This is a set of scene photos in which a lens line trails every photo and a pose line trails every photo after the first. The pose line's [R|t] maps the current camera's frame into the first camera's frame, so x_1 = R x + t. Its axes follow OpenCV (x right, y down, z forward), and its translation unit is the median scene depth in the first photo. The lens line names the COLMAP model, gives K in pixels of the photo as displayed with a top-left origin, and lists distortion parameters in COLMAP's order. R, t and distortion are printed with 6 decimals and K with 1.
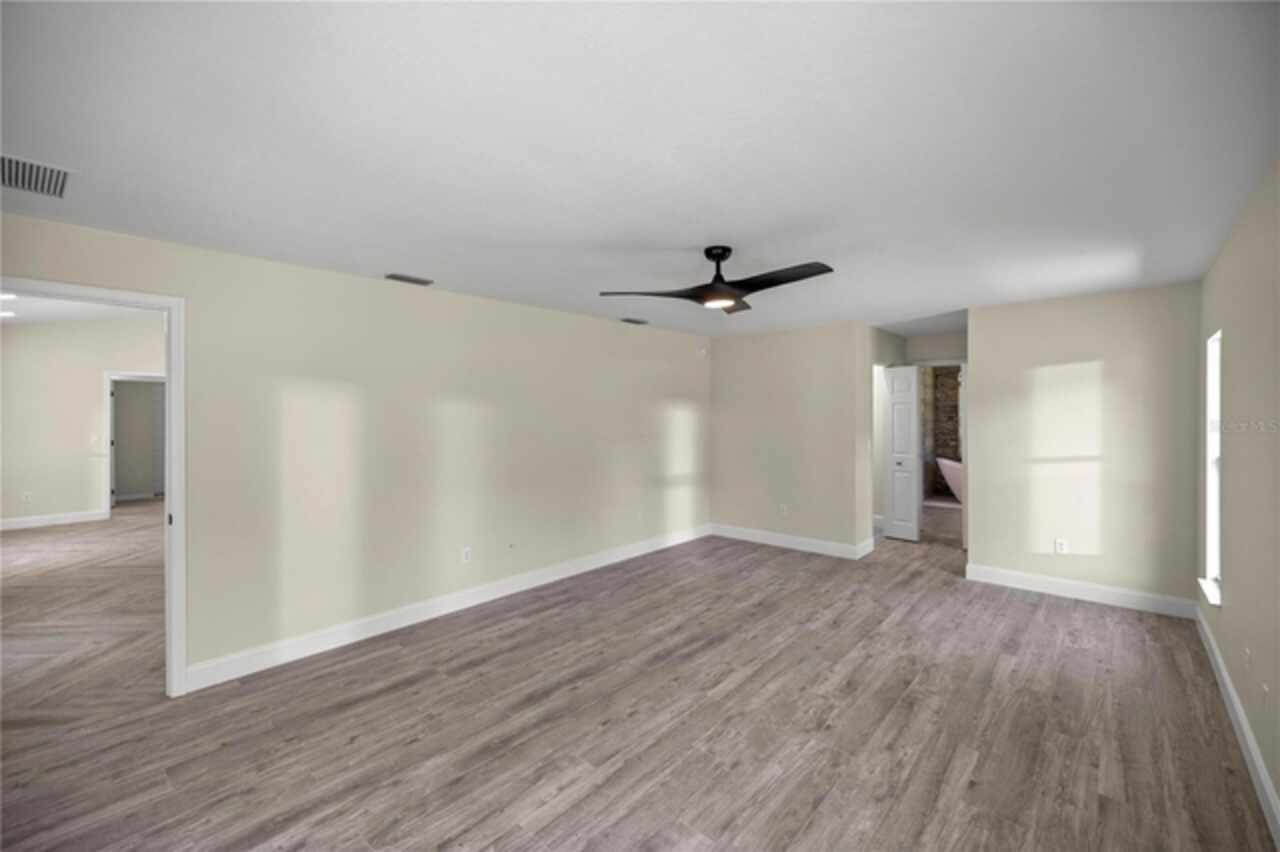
lens RADIAL K [[544.1, 0, 638.5], [0, 544.1, 419.5], [0, 0, 1]] dist [-0.001564, -0.000230]
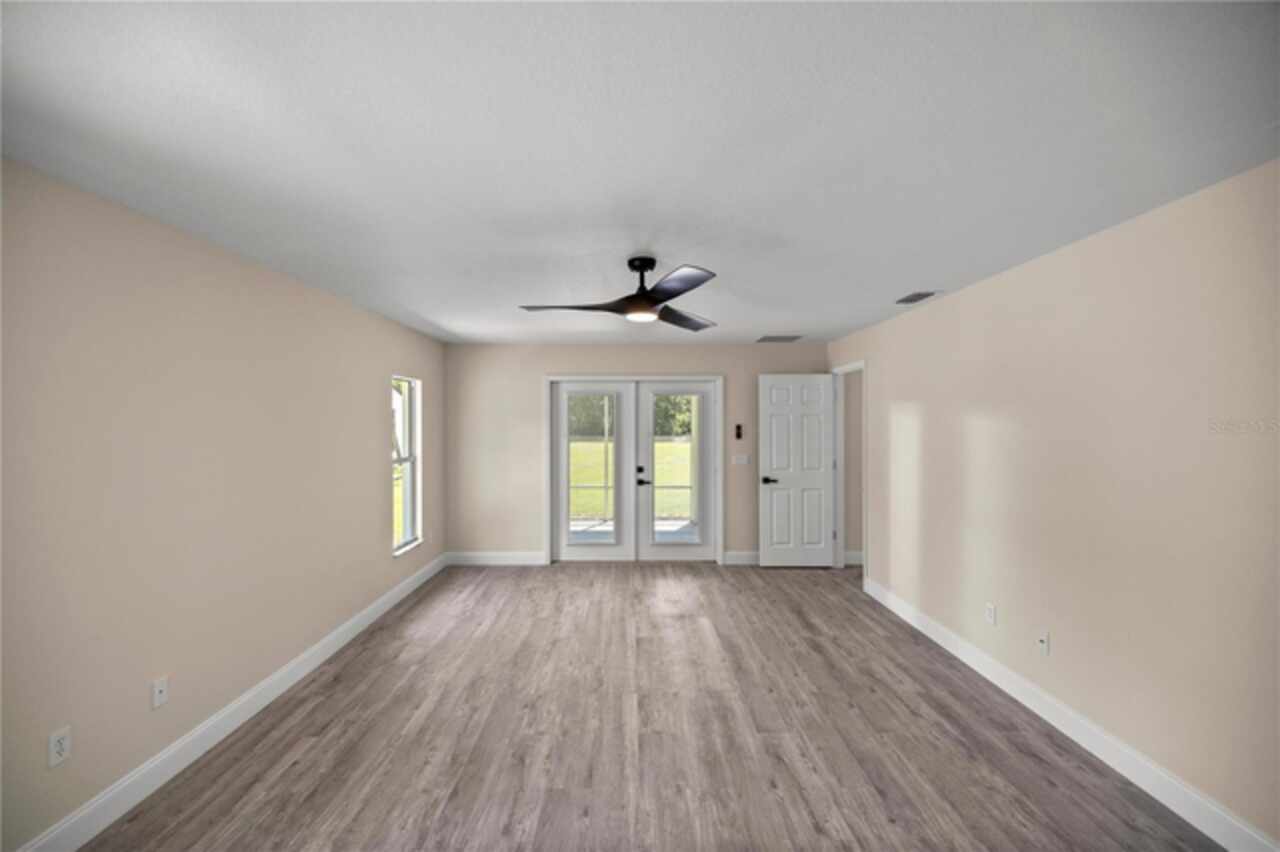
lens RADIAL K [[544.1, 0, 638.8], [0, 544.1, 423.7], [0, 0, 1]] dist [-0.001564, -0.000230]
pose [[-0.745450, 0.004470, -0.666546, 0.762480], [-0.003676, 0.999935, 0.010817, -0.037212], [0.666551, 0.010514, -0.745385, 1.639484]]
